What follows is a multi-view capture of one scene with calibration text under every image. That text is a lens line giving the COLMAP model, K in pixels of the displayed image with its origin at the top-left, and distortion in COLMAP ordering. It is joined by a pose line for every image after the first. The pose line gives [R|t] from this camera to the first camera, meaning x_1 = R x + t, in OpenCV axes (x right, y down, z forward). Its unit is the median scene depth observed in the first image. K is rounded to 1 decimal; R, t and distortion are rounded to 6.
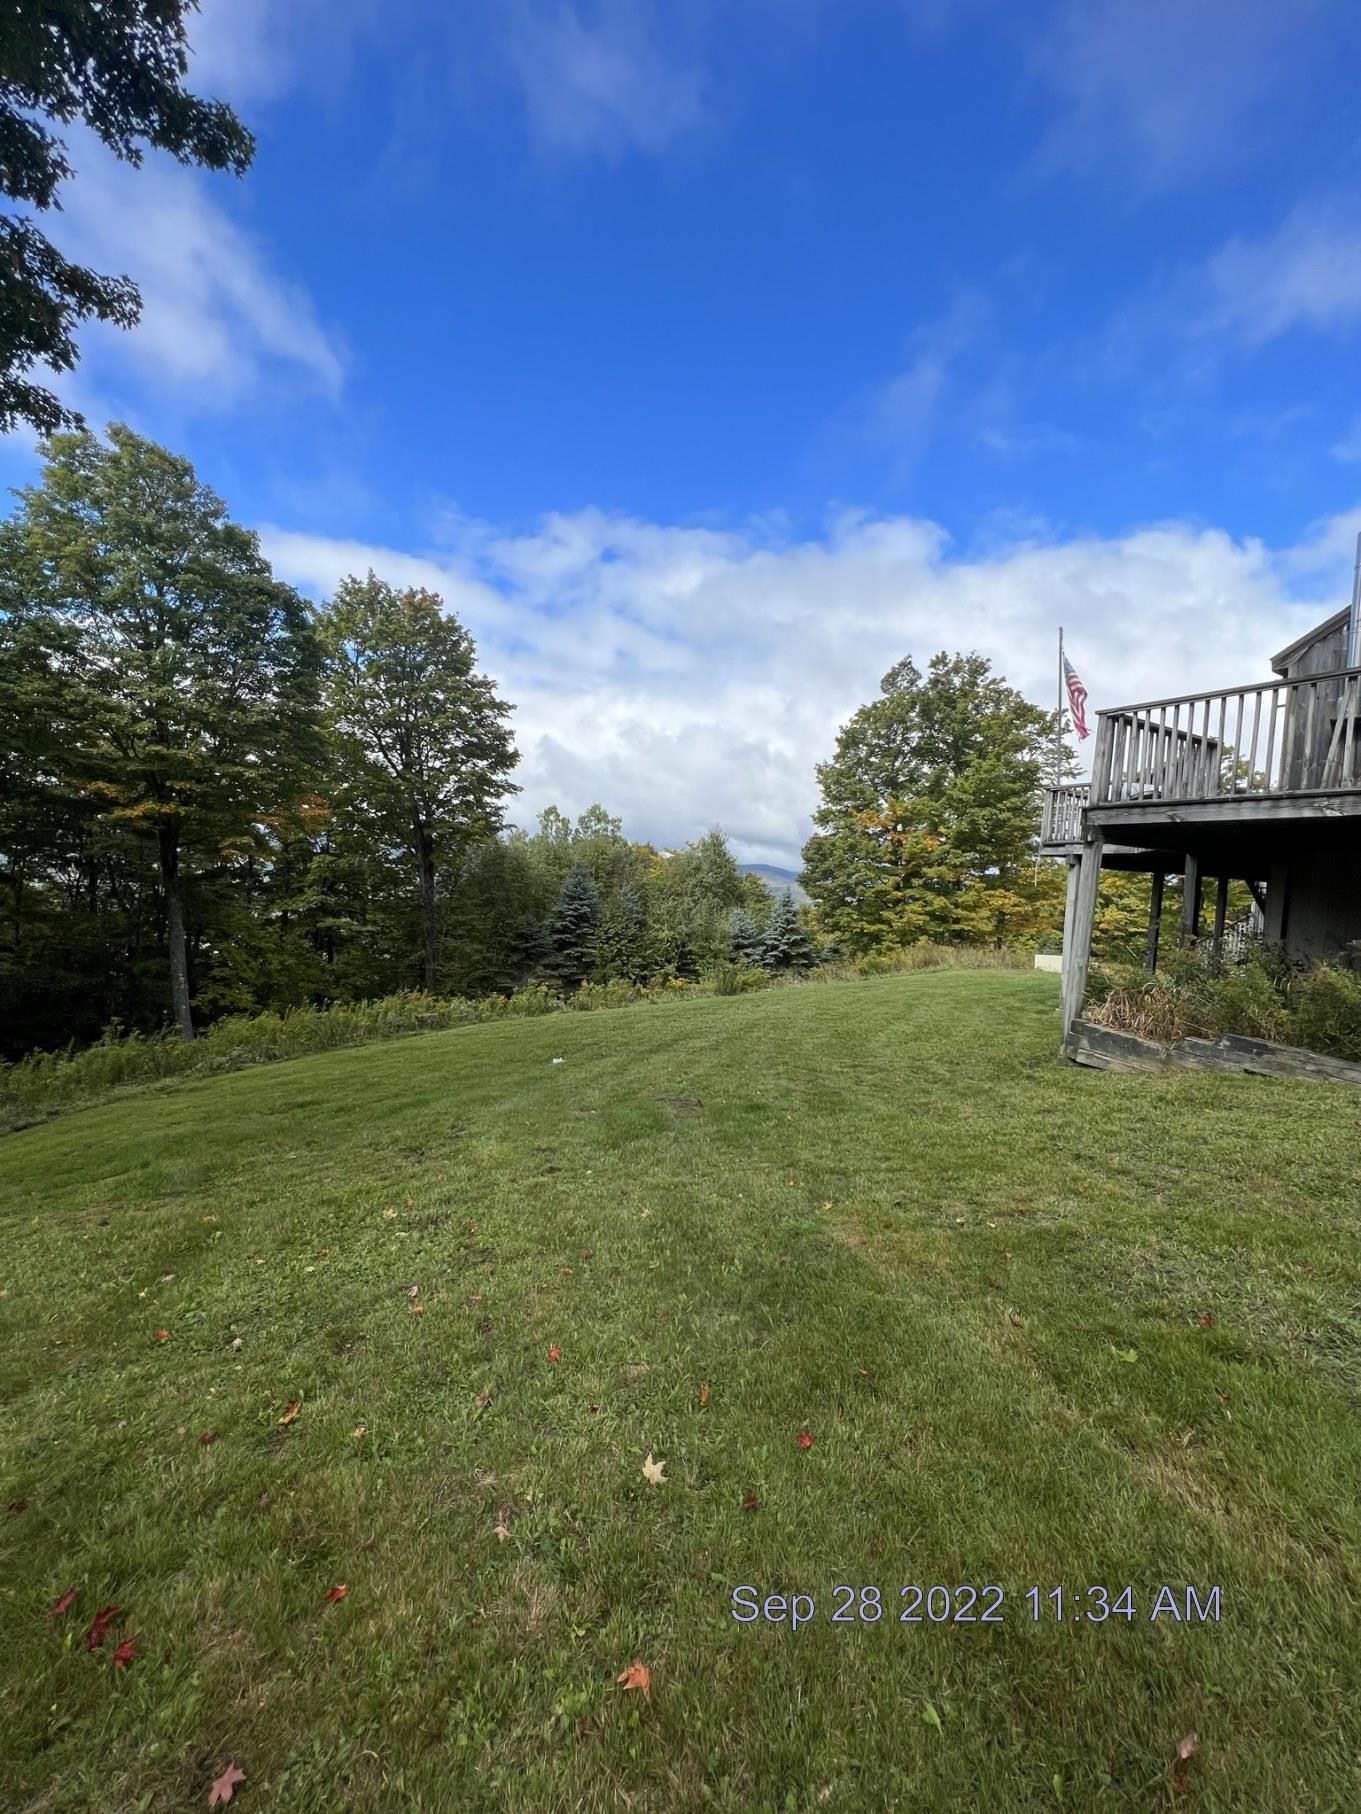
lens RADIAL K [[729.6, 0, 680.7], [0, 729.6, 898.6], [0, 0, 1]] dist [-0.000774, 0.000046]
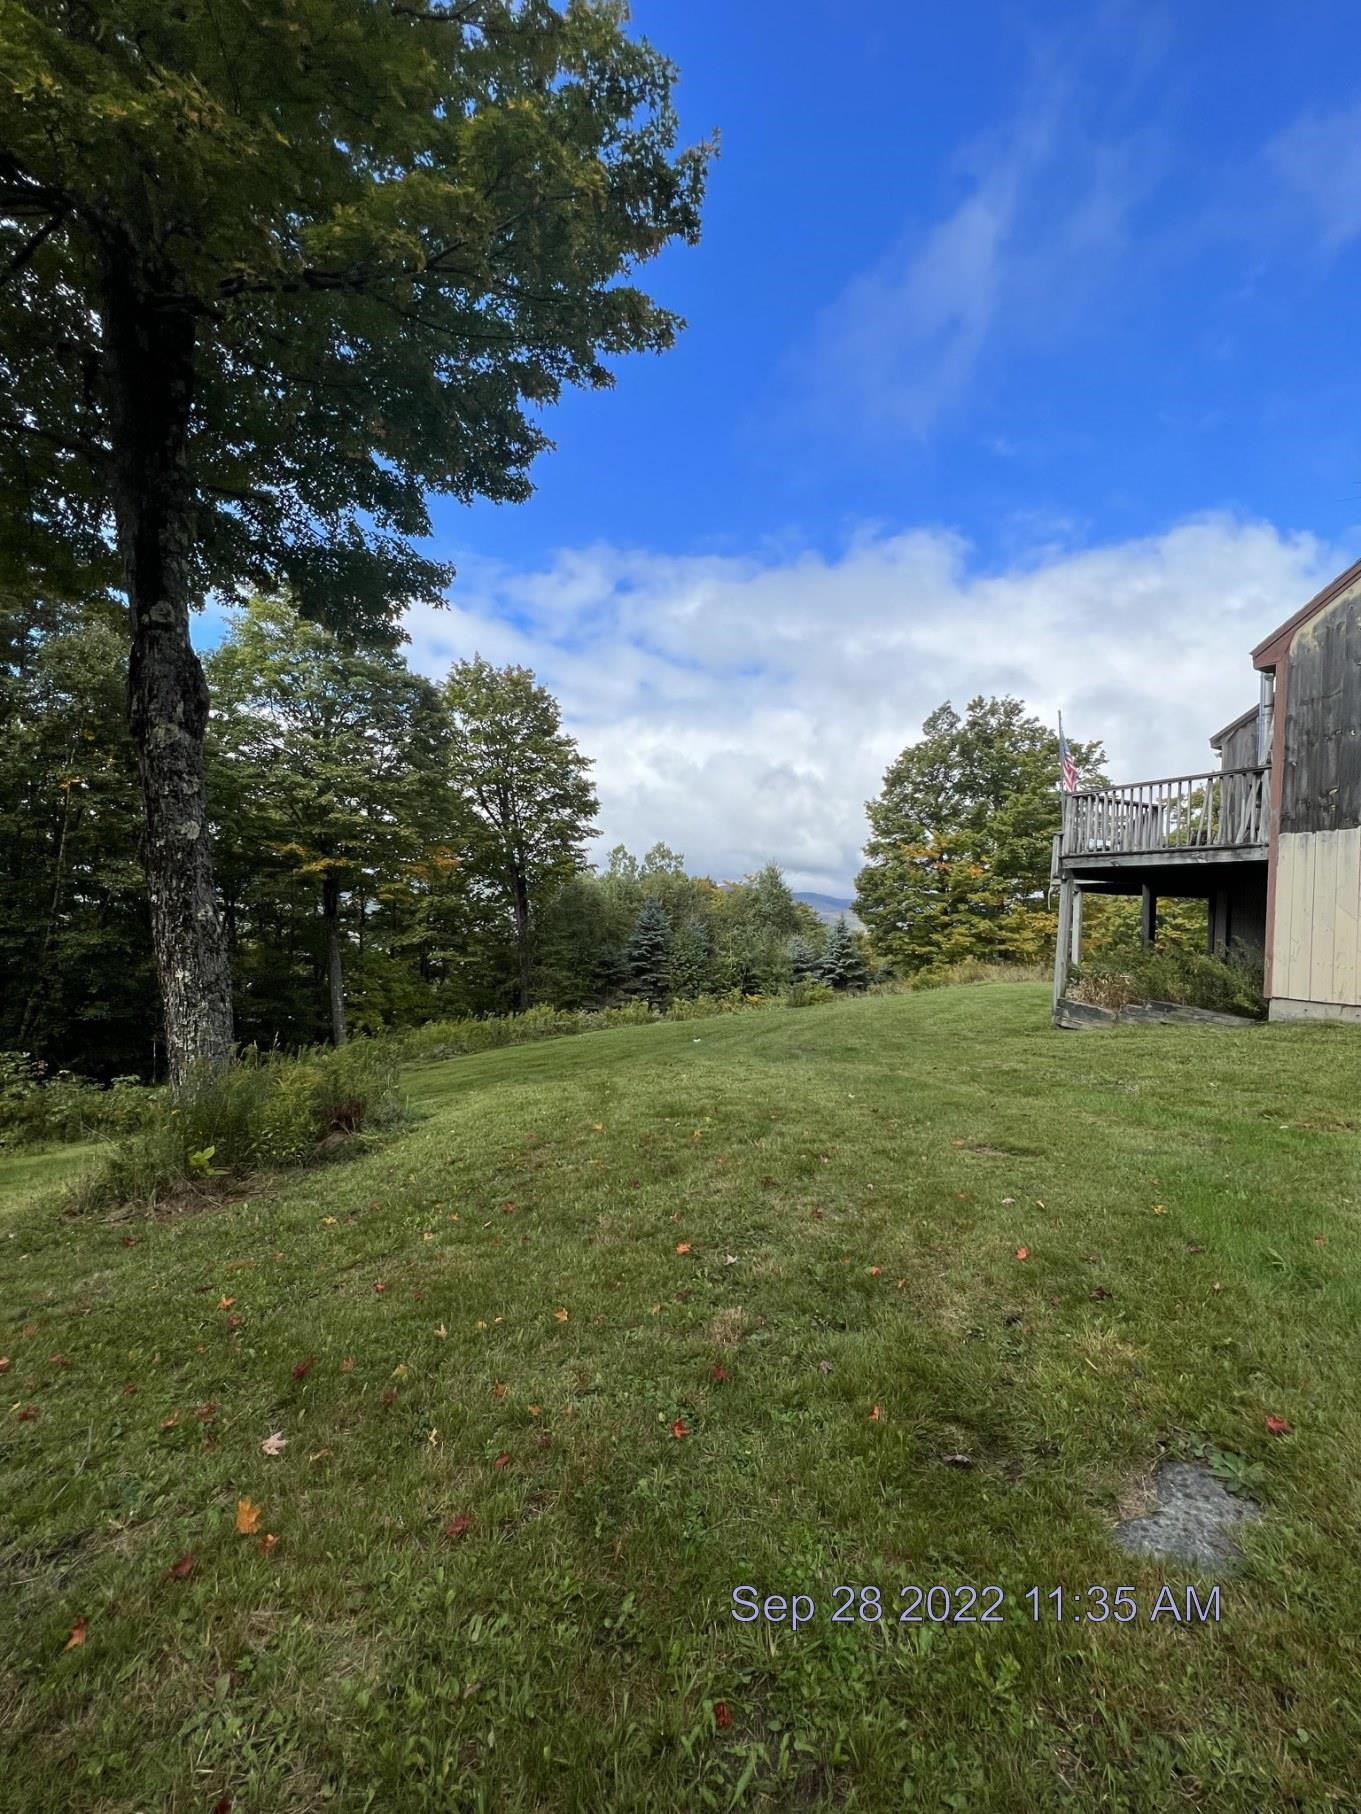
lens RADIAL K [[729.6, 0, 680.7], [0, 729.6, 898.6], [0, 0, 1]] dist [-0.000774, 0.000046]
pose [[0.997715, -0.024923, -0.062801, -0.026934], [0.022272, 0.998845, -0.042575, 0.001688], [0.063790, 0.041079, 0.997118, -0.109154]]
